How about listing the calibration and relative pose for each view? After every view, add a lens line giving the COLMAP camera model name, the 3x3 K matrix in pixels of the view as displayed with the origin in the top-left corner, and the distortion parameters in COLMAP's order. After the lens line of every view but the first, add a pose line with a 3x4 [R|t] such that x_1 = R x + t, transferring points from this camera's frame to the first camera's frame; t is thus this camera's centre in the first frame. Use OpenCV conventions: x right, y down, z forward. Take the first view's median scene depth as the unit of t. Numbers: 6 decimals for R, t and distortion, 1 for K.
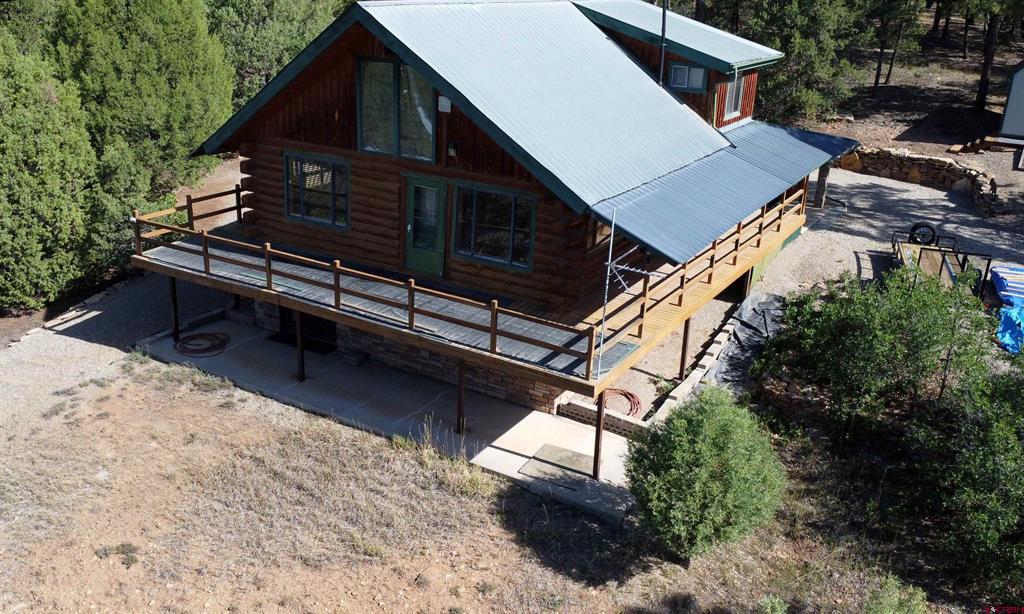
lens RADIAL K [[938.0, 0, 512.0], [0, 938.0, 307.0], [0, 0, 1]] dist [0.008180, 0.001268]
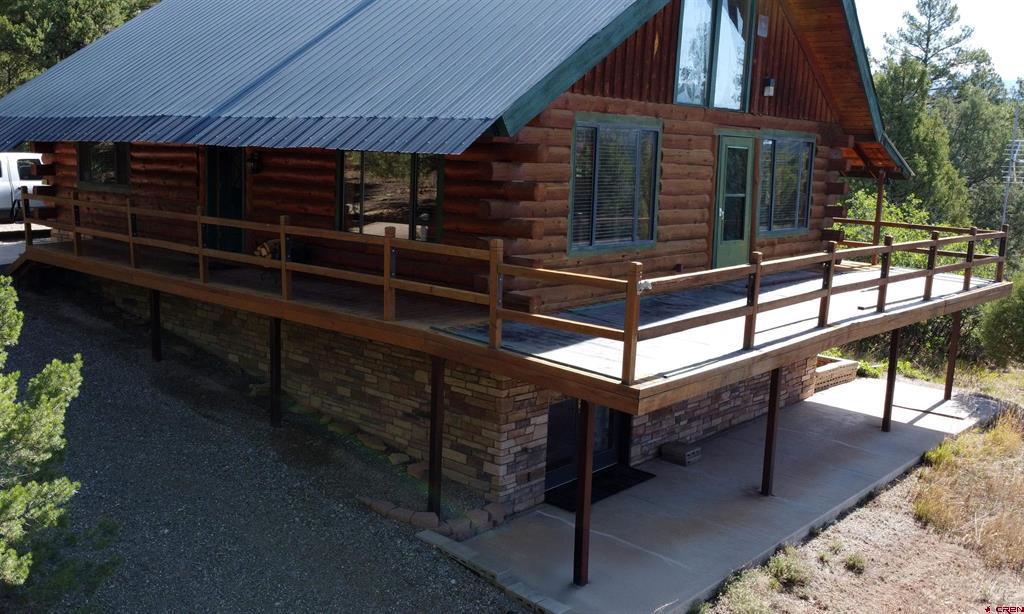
lens RADIAL K [[938.0, 0, 512.0], [0, 938.0, 307.0], [0, 0, 1]] dist [0.008180, 0.001268]
pose [[0.193971, -0.195310, 0.961368, -0.806141], [0.316169, 0.940136, 0.127204, -0.155500], [-0.928662, 0.279281, 0.244110, 1.002017]]
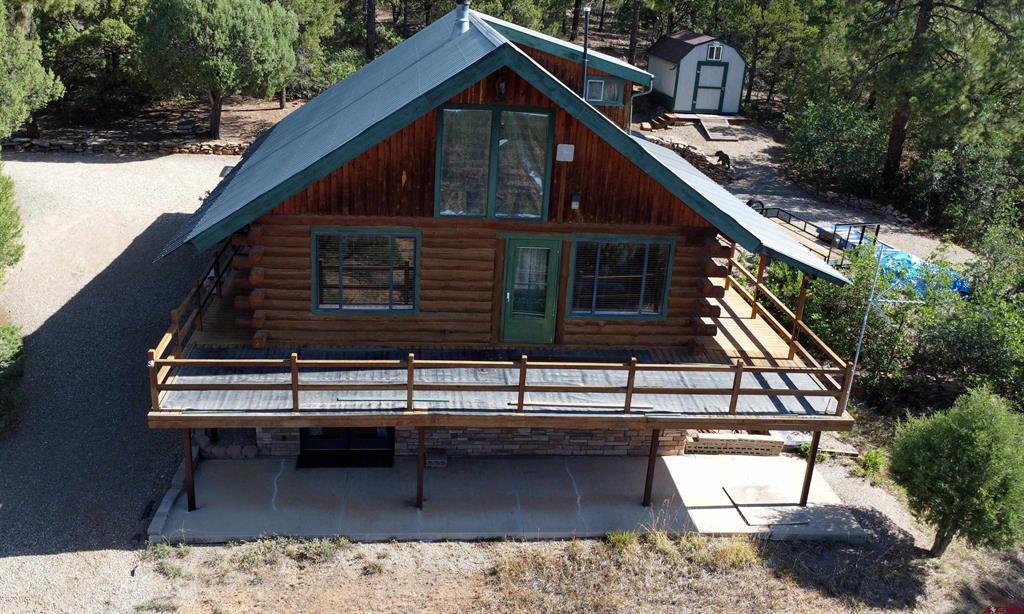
lens RADIAL K [[891.3, 0, 512.0], [0, 891.3, 307.0], [0, 0, 1]] dist [0.009785, -0.001105]
pose [[0.806623, -0.207192, 0.553562, -0.567639], [0.183727, 0.978044, 0.098354, -0.156200], [-0.561787, 0.022370, 0.826980, 0.322189]]
